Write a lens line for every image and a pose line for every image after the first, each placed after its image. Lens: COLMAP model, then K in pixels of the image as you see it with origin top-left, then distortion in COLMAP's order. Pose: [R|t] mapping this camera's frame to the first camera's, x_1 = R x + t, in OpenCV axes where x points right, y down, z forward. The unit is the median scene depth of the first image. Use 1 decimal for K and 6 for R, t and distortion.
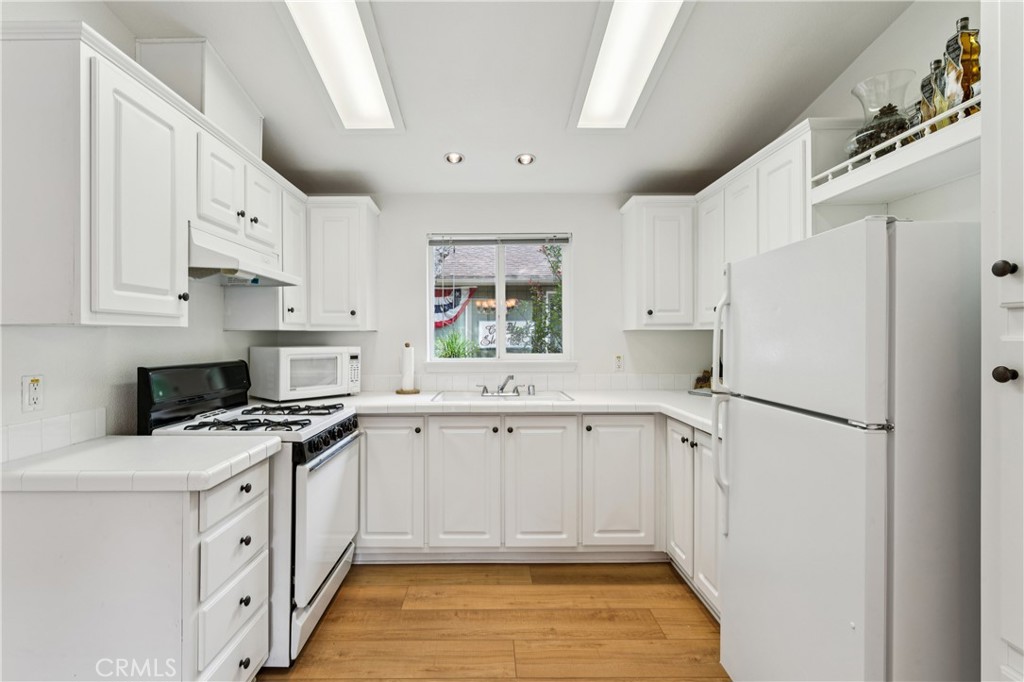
lens RADIAL K [[474.1, 0, 491.7], [0, 474.1, 335.3], [0, 0, 1]] dist [-0.002753, 0.000263]
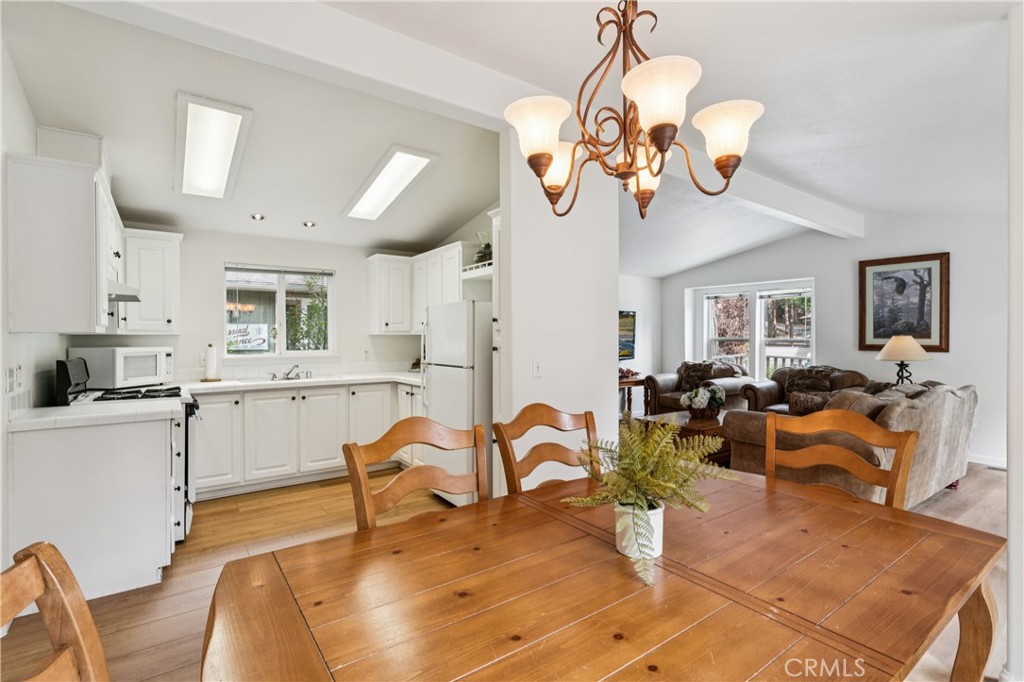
lens RADIAL K [[474.1, 0, 511.7], [0, 474.1, 339.9], [0, 0, 1]] dist [-0.002753, 0.000263]
pose [[0.811778, -0.003228, 0.583957, -0.319450], [-0.000026, 0.999985, 0.005563, -0.002632], [-0.583966, -0.004531, 0.811766, -0.691329]]
